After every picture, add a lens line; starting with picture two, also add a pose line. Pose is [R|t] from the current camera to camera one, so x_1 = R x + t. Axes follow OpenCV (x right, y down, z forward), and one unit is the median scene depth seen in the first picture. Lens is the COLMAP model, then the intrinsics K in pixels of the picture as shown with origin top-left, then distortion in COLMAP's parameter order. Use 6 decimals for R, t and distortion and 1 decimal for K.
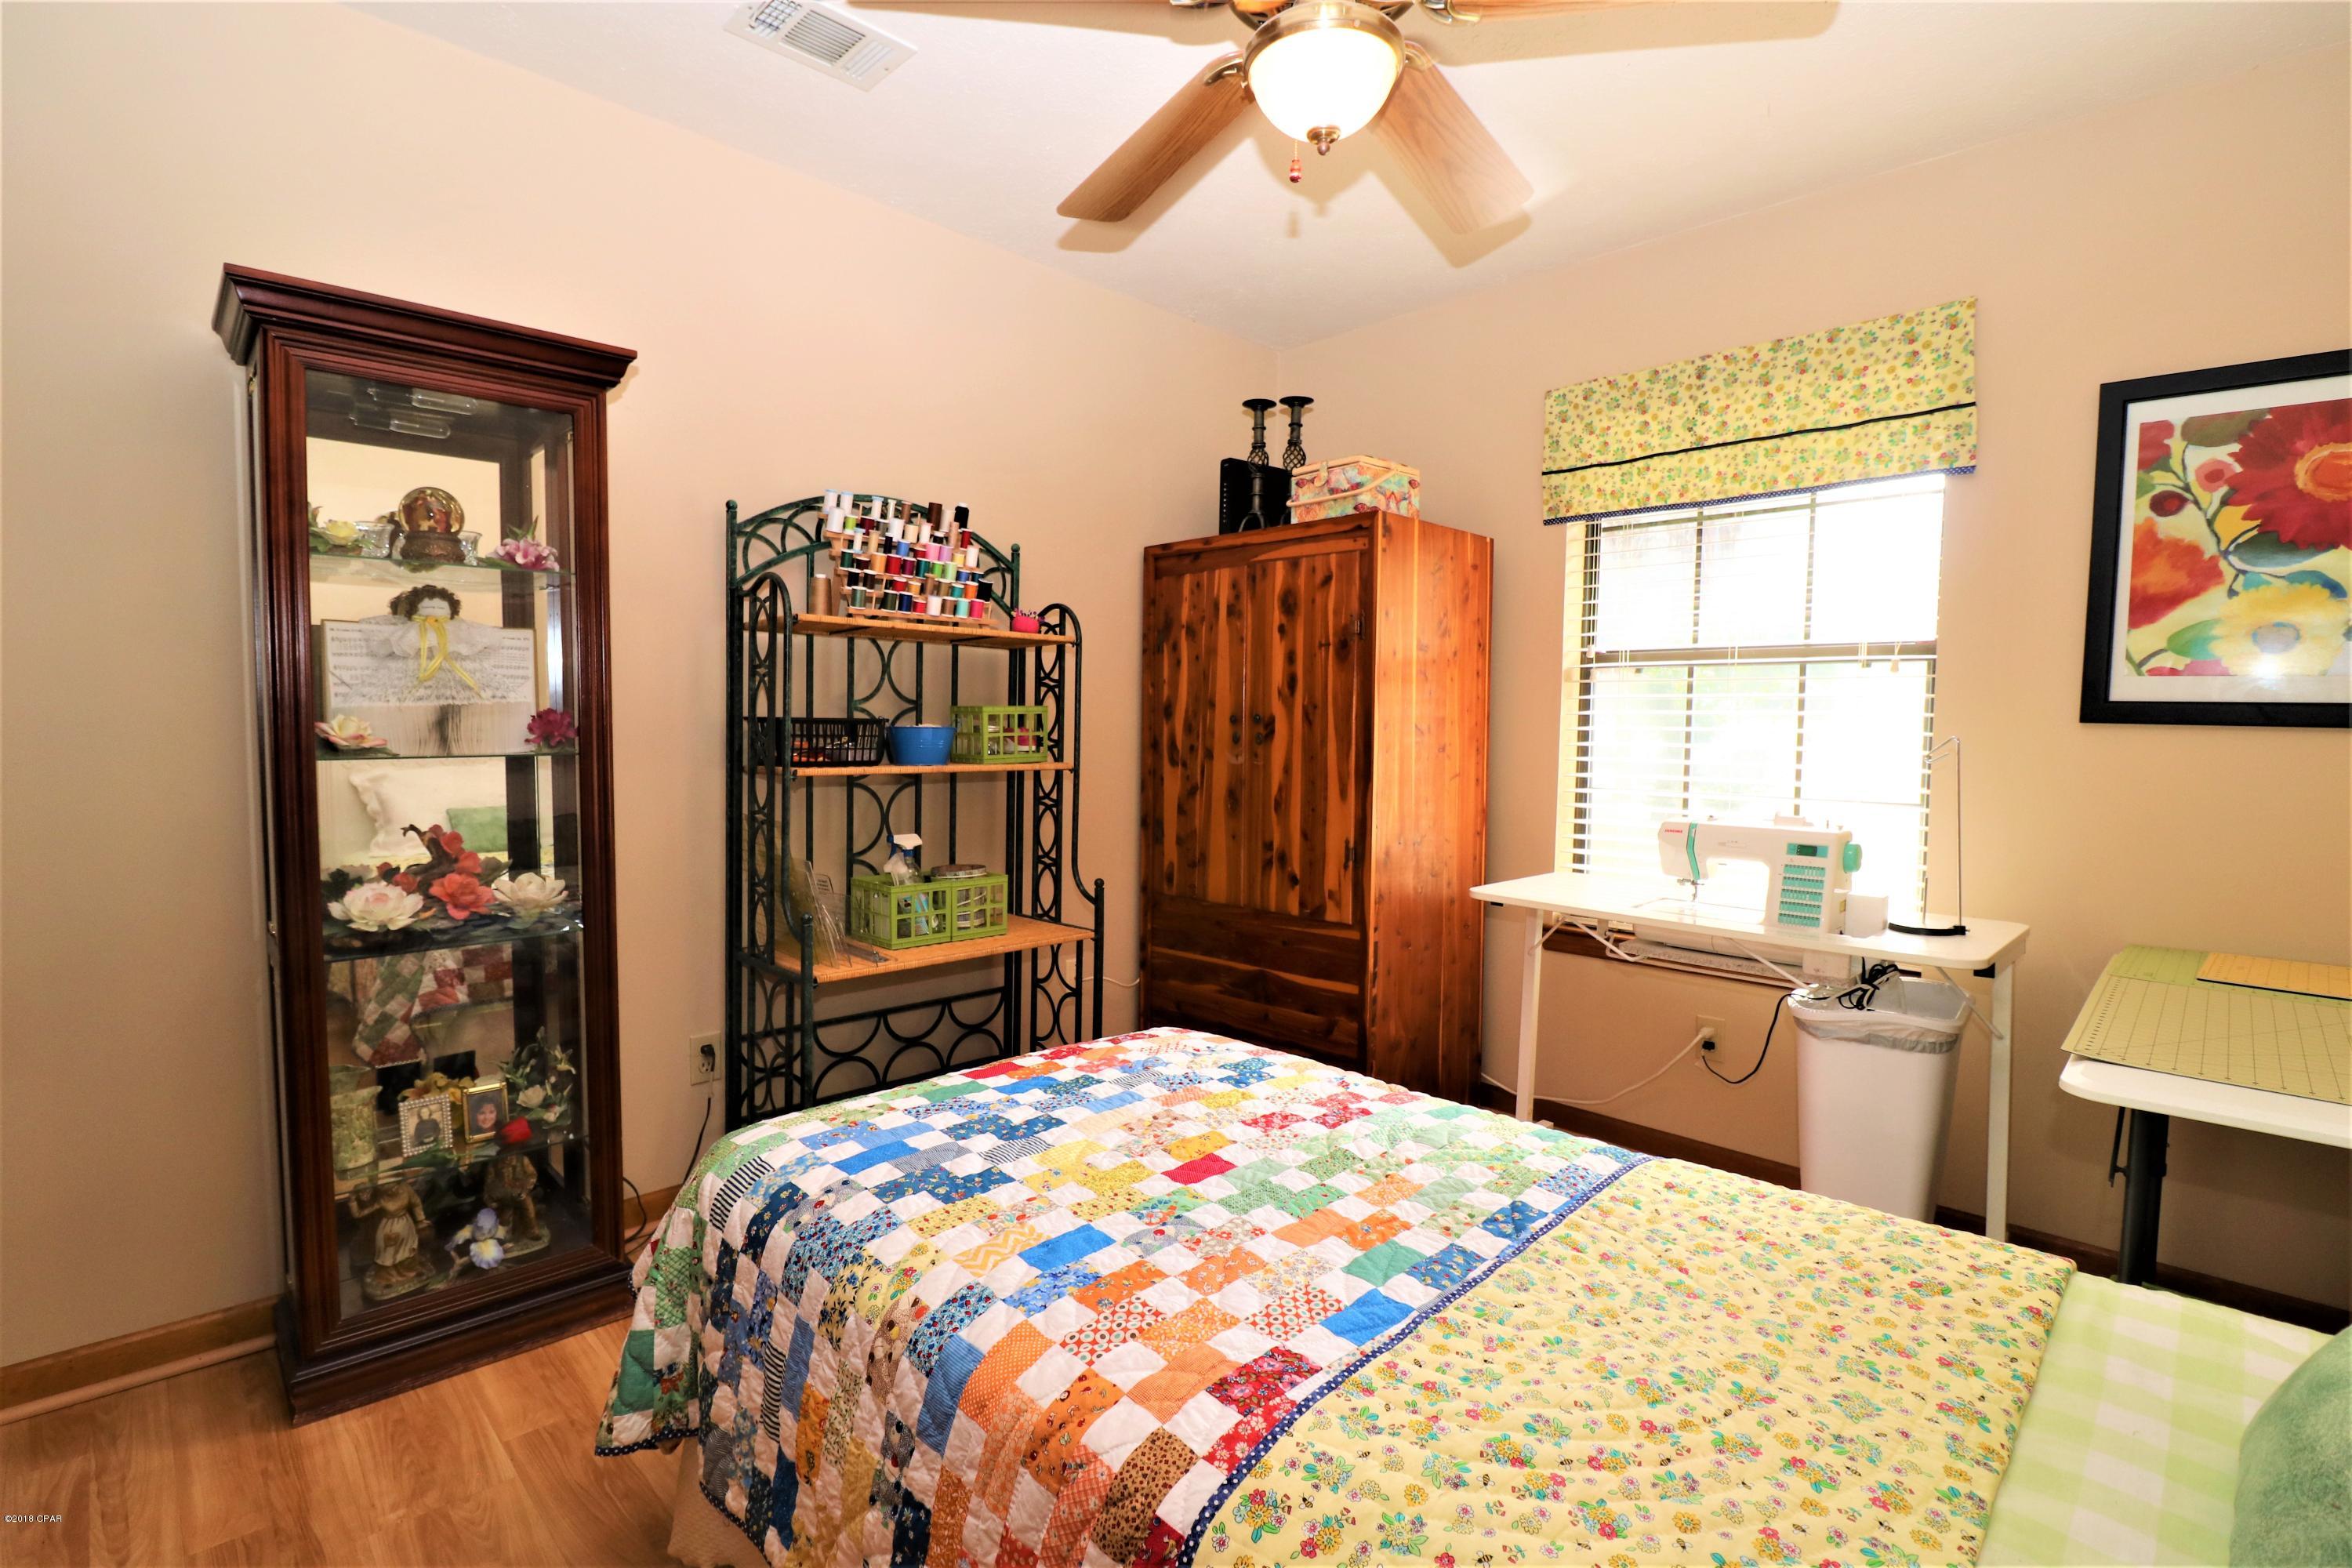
lens RADIAL K [[1091.9, 0, 1161.1], [0, 1091.9, 777.3], [0, 0, 1]] dist [-0.000119, -0.014103]
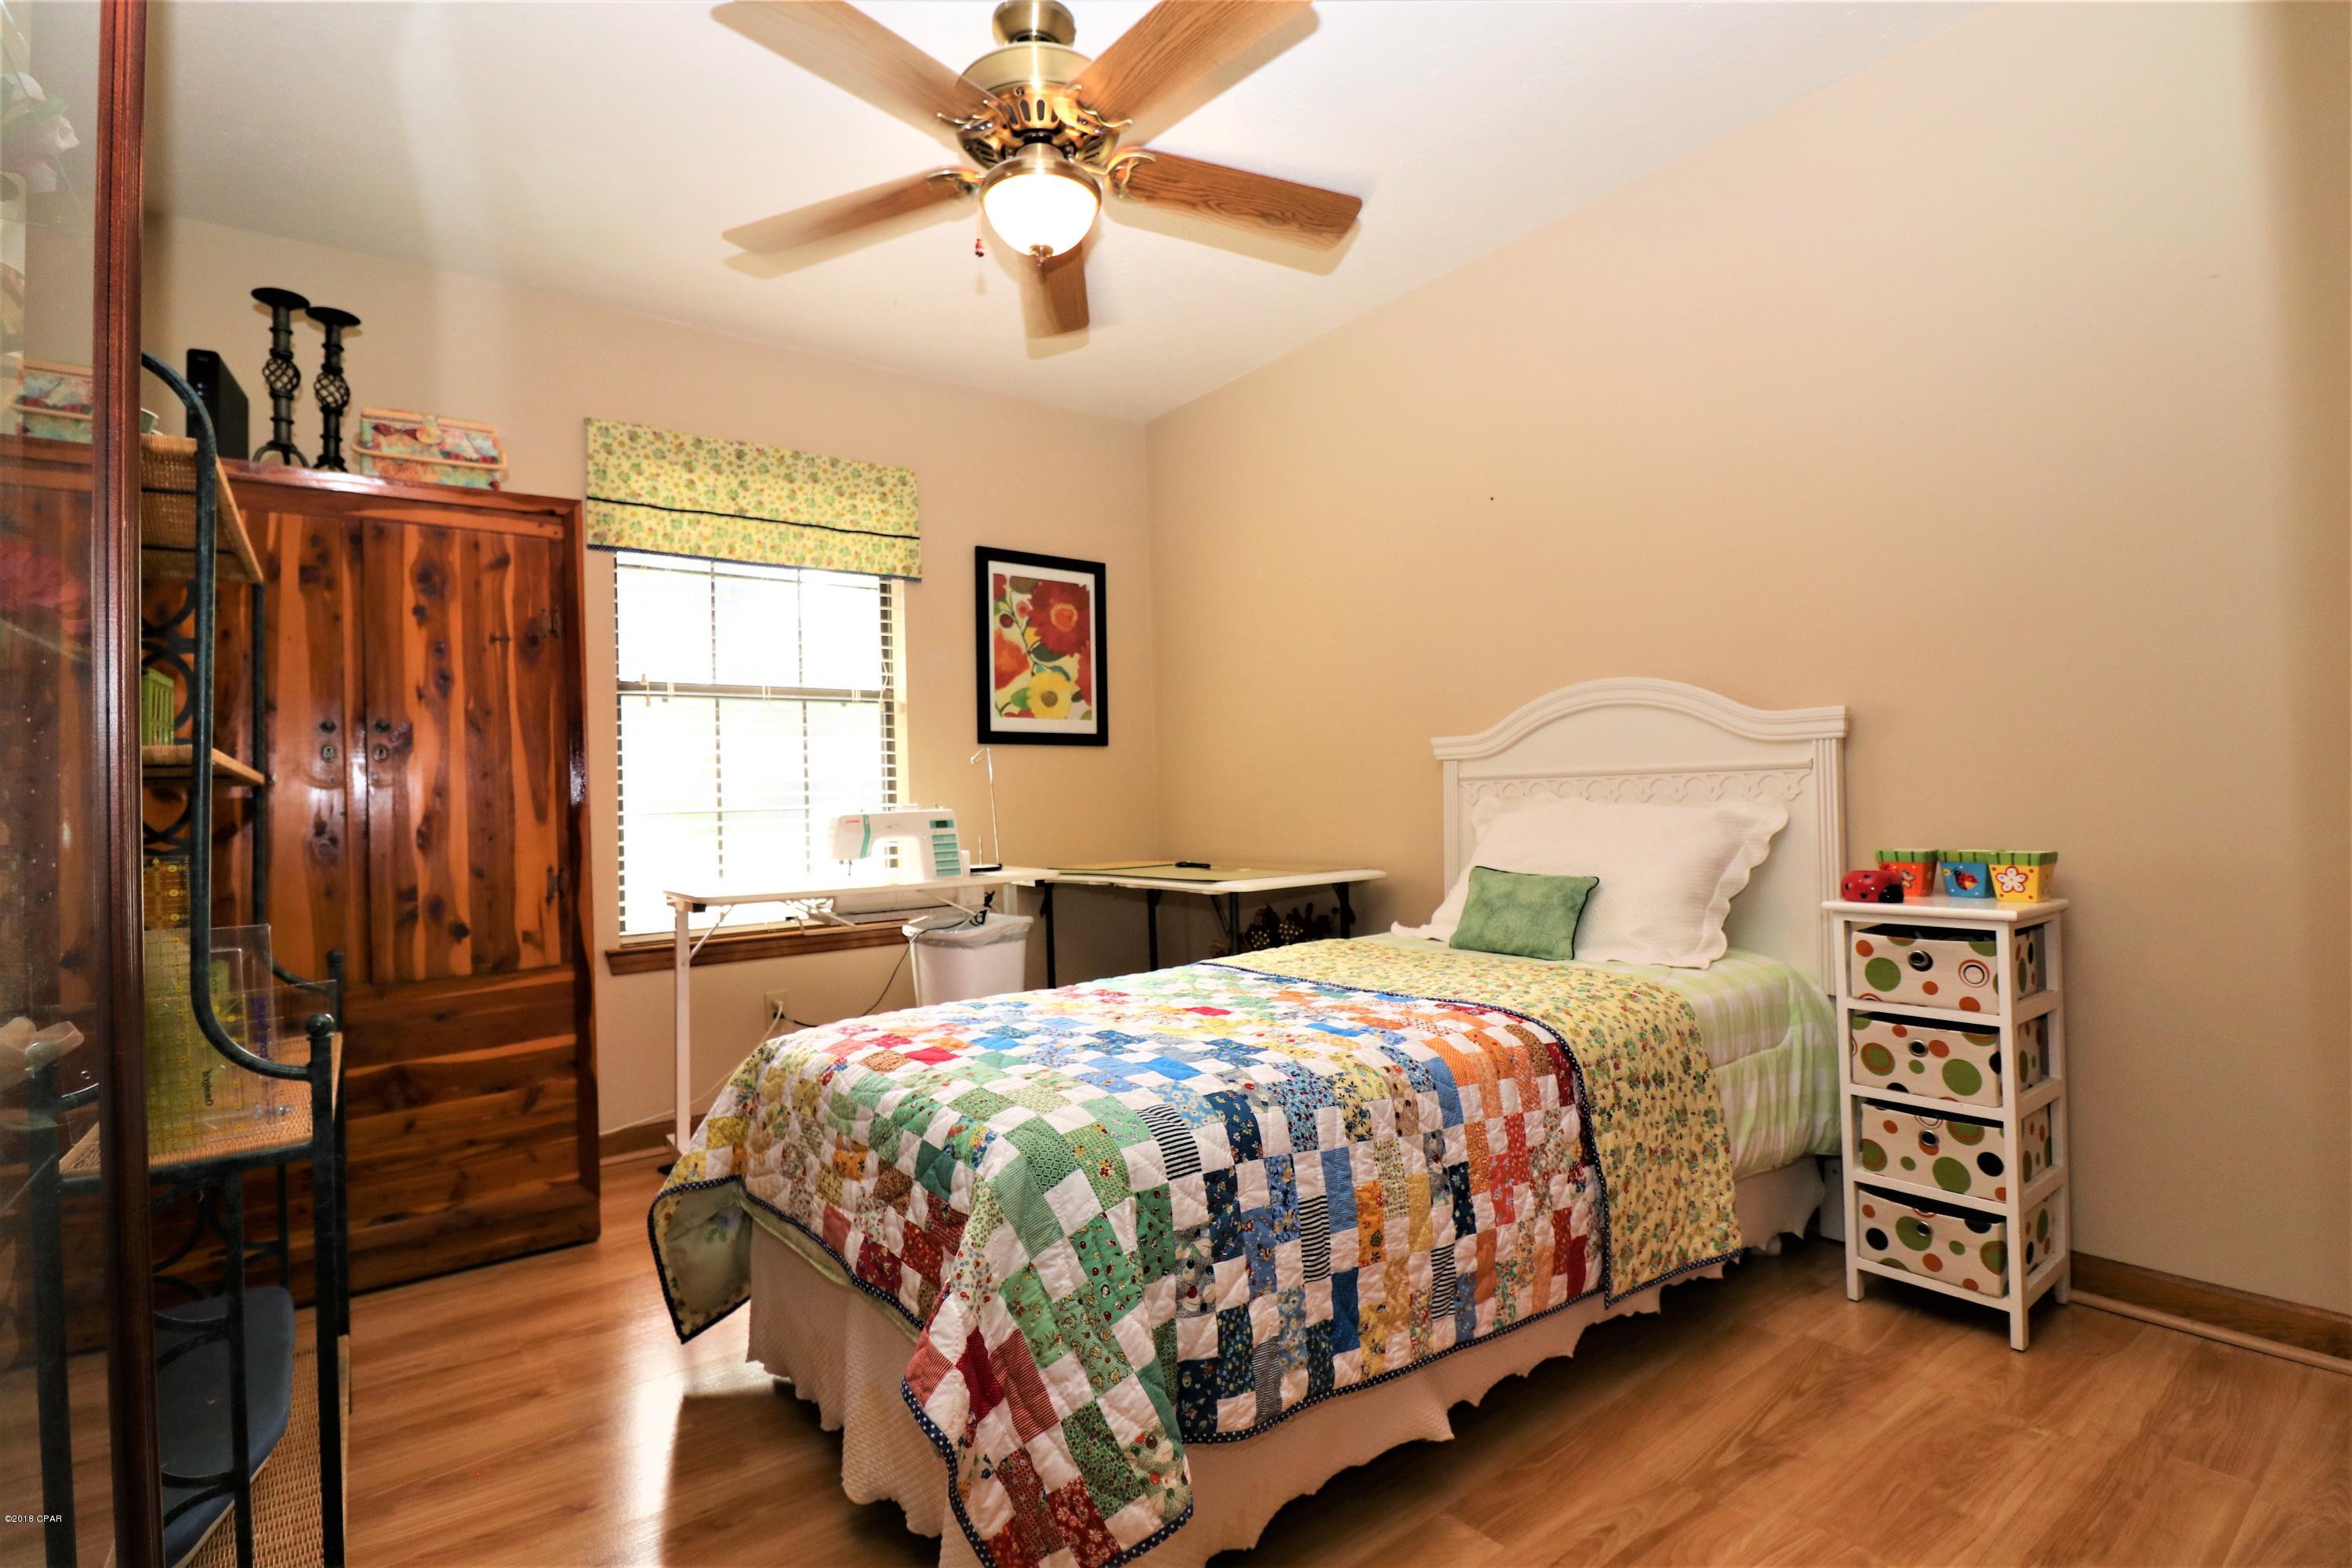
lens RADIAL K [[1091.9, 0, 1161.1], [0, 1091.9, 777.3], [0, 0, 1]] dist [-0.000119, -0.014103]
pose [[0.124612, 0.006680, 0.992183, -0.626882], [0.088086, 0.995954, -0.017769, 0.044442], [-0.988288, 0.089612, 0.123519, 0.415699]]
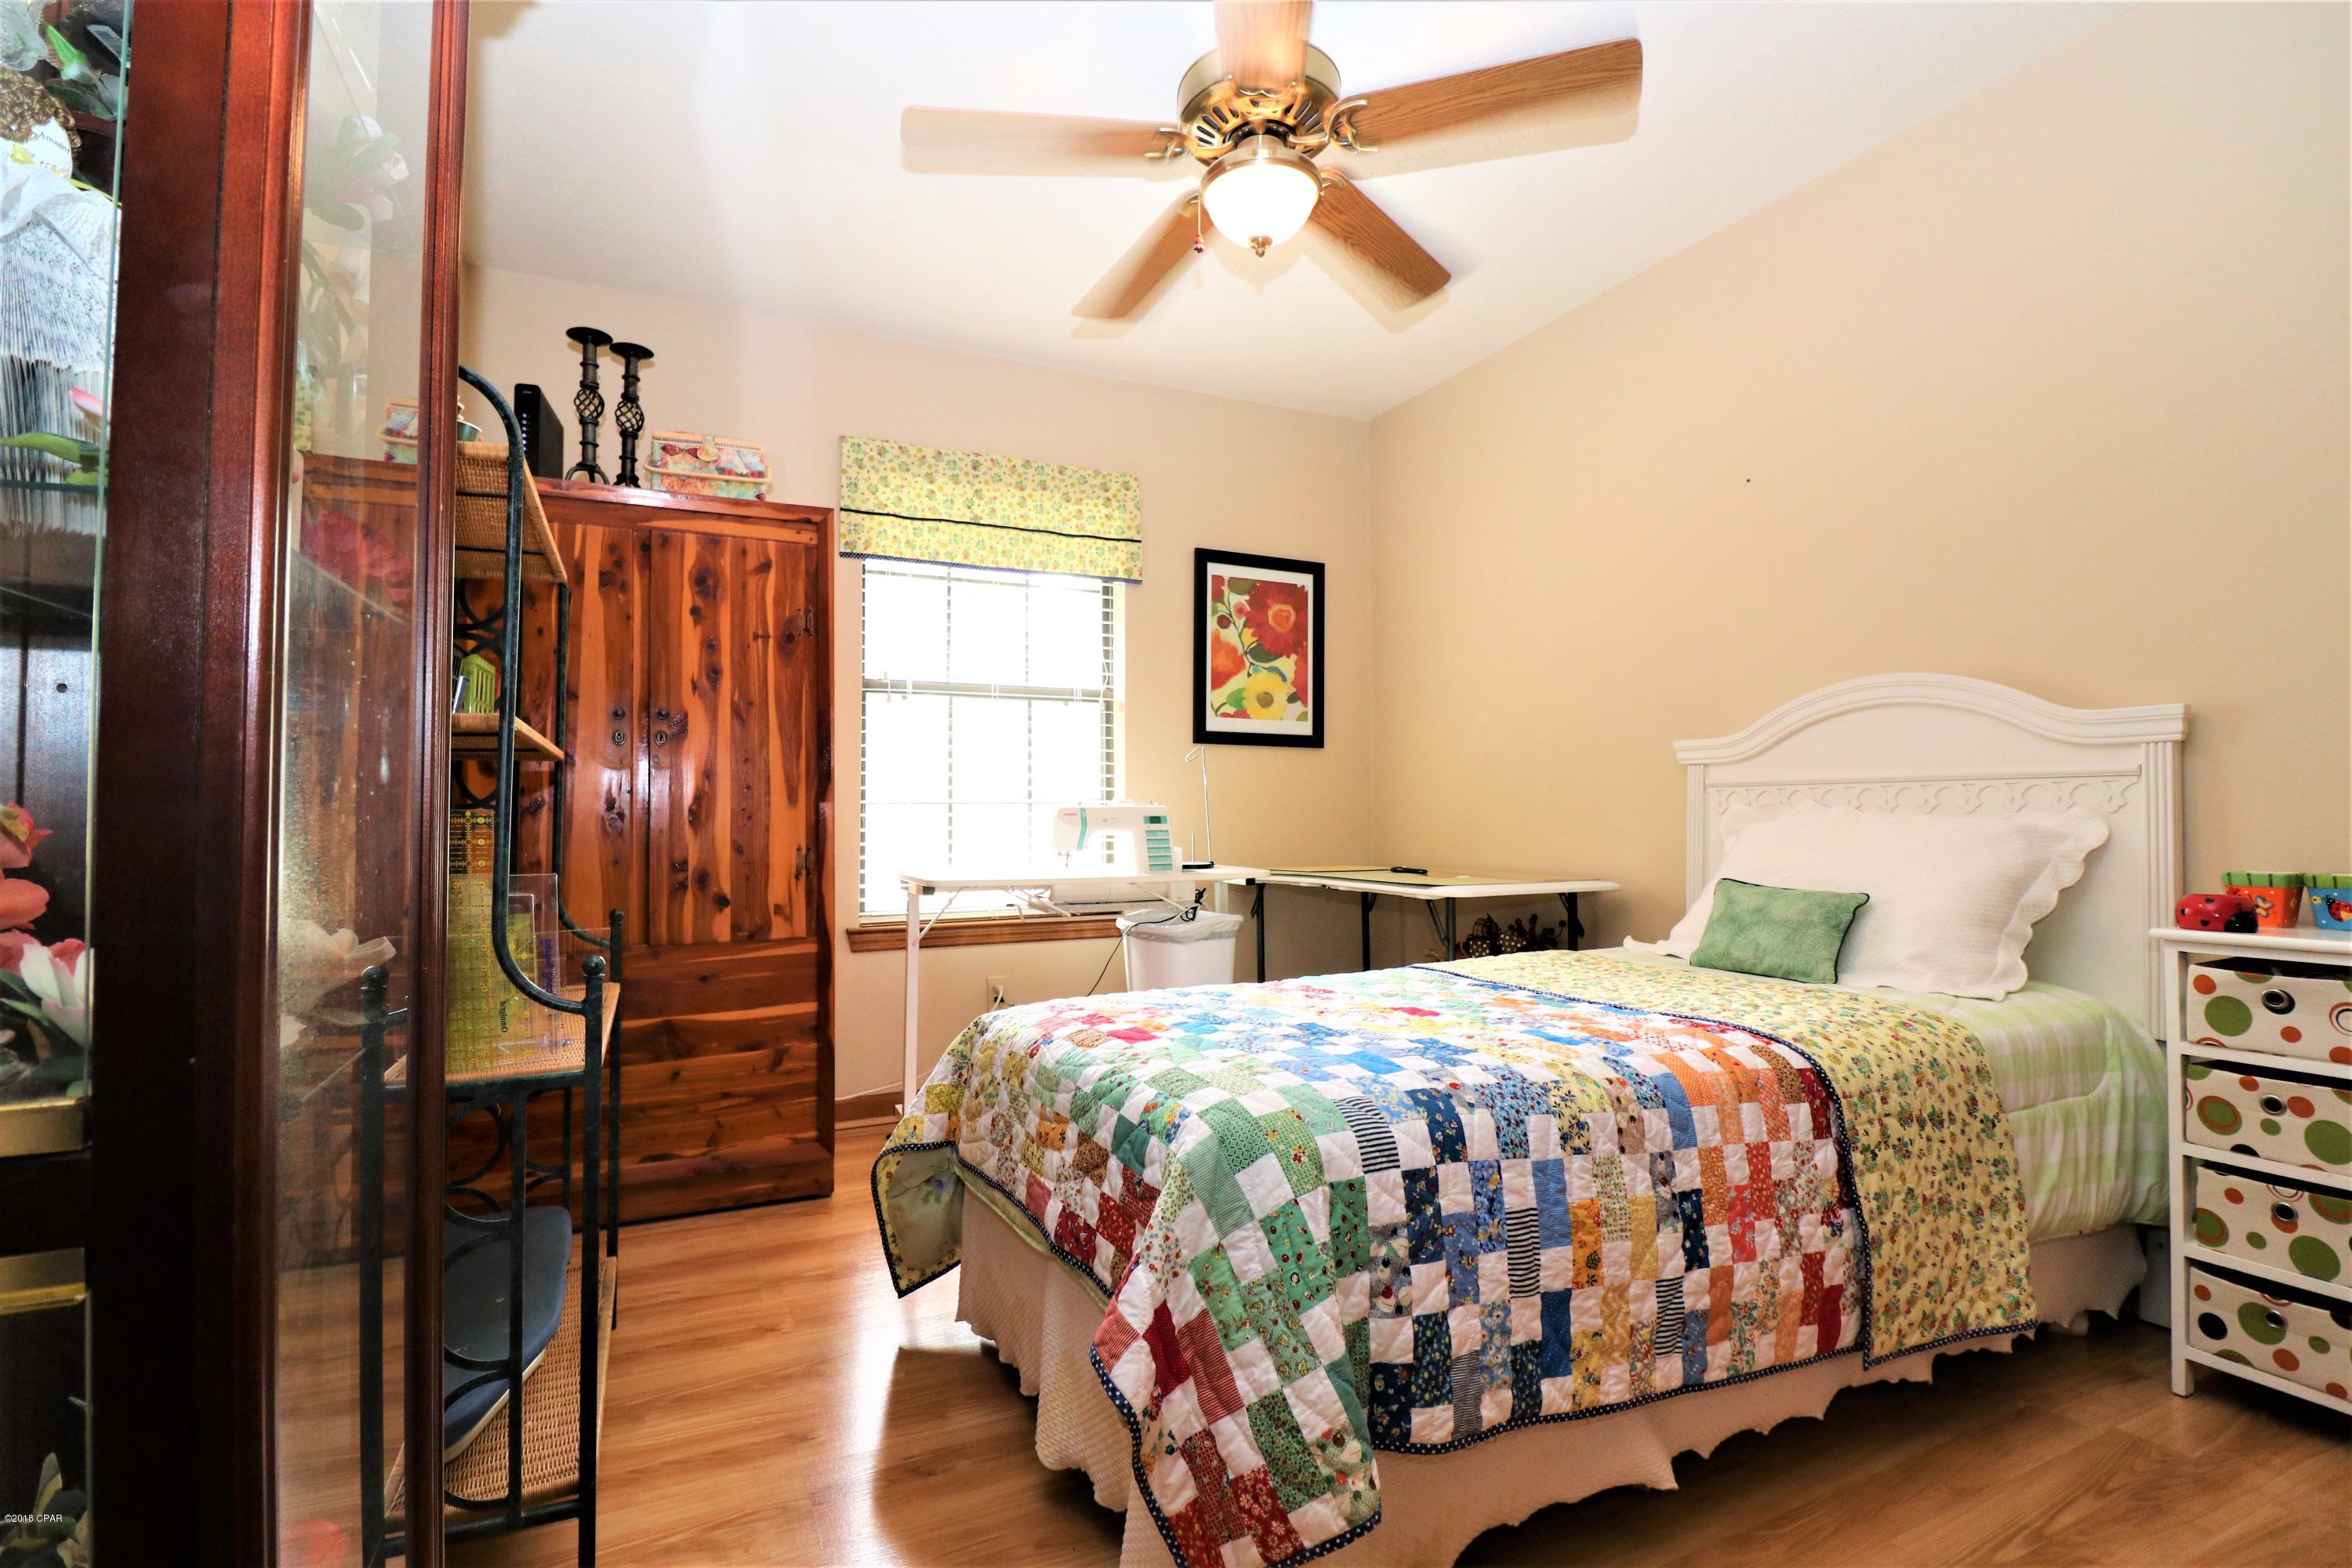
lens RADIAL K [[1091.9, 0, 1161.1], [0, 1091.9, 777.3], [0, 0, 1]] dist [-0.000119, -0.014103]
pose [[0.319864, 0.021147, 0.947228, -0.620196], [0.061986, 0.997142, -0.043193, 0.057925], [-0.945434, 0.072531, 0.317639, 0.410467]]
